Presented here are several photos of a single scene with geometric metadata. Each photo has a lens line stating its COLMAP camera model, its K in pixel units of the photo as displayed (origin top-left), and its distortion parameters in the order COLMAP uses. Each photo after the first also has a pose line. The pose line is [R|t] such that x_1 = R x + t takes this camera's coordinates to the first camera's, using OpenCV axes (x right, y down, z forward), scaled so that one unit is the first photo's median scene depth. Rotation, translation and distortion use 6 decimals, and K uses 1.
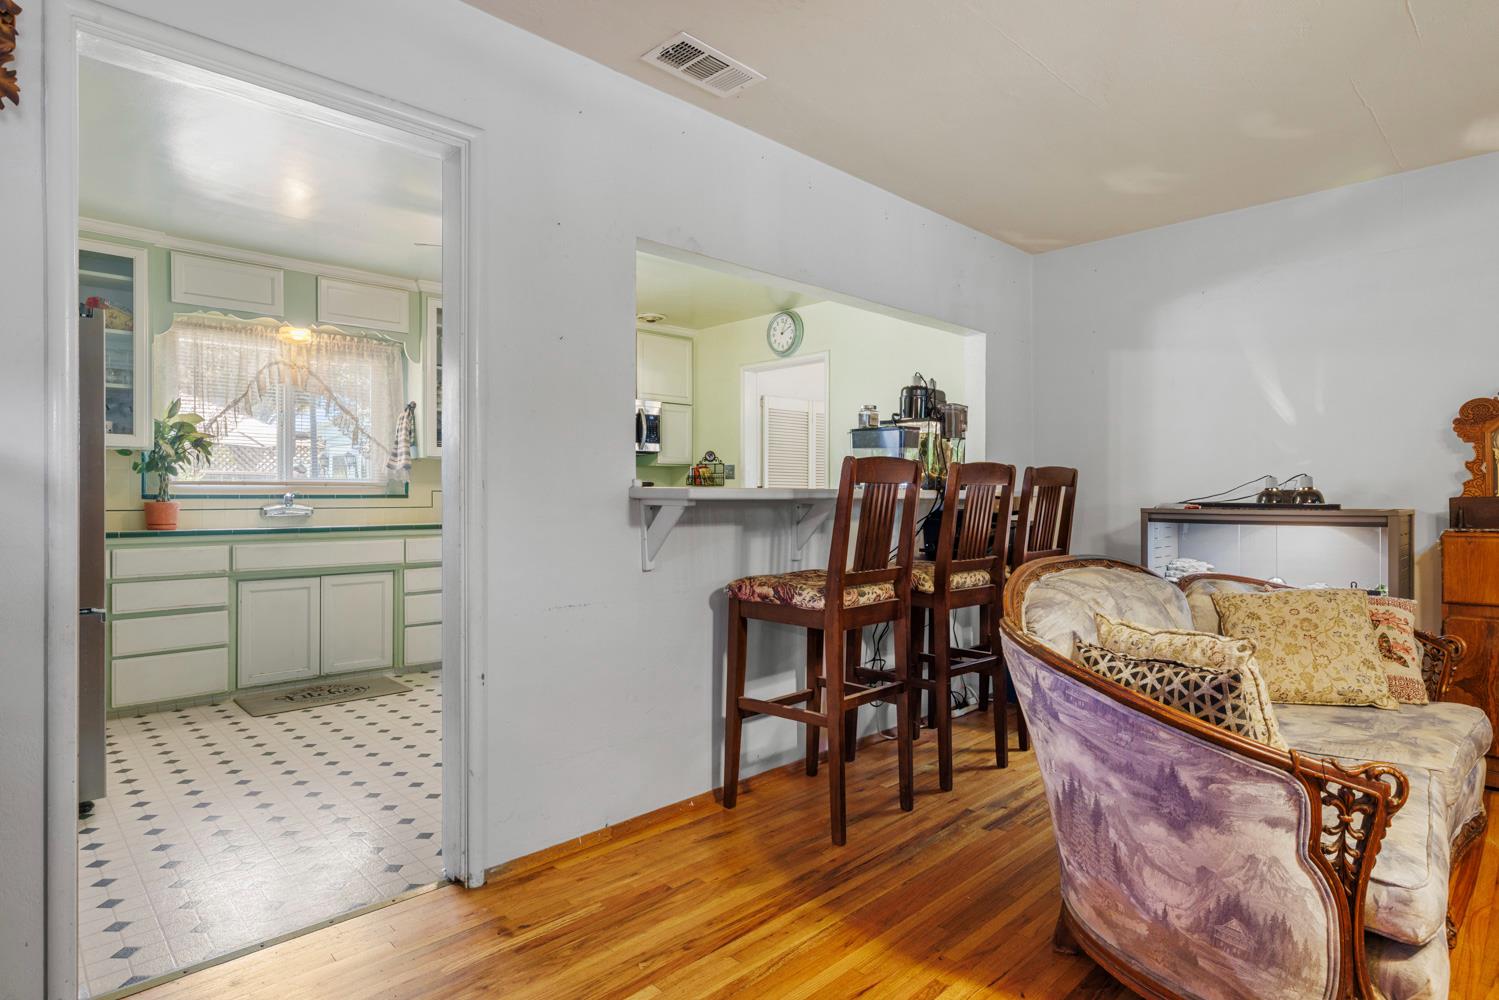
lens RADIAL K [[792.2, 0, 747.7], [0, 792.2, 499.9], [0, 0, 1]] dist [-0.000633, -0.000197]
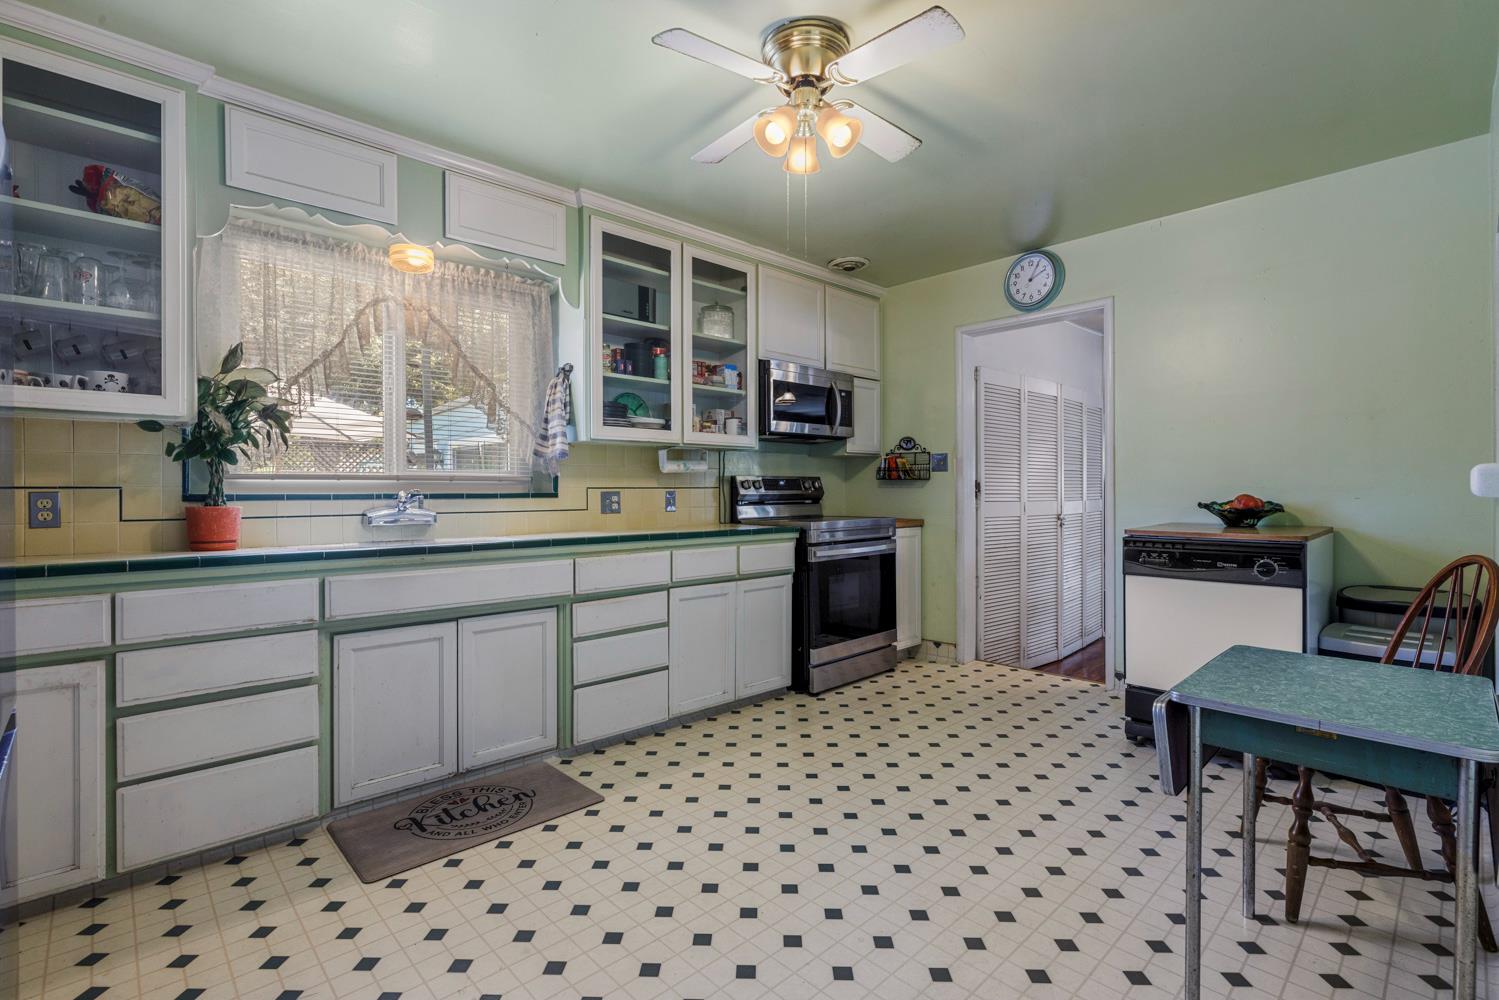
lens RADIAL K [[697.1, 0, 750.5], [0, 697.1, 495.8], [0, 0, 1]] dist [-0.005303, 0.000660]
pose [[0.999906, -0.003469, -0.013297, -0.284200], [0.003482, 0.999993, 0.000960, -0.004584], [0.013294, -0.001007, 0.999911, 0.422626]]
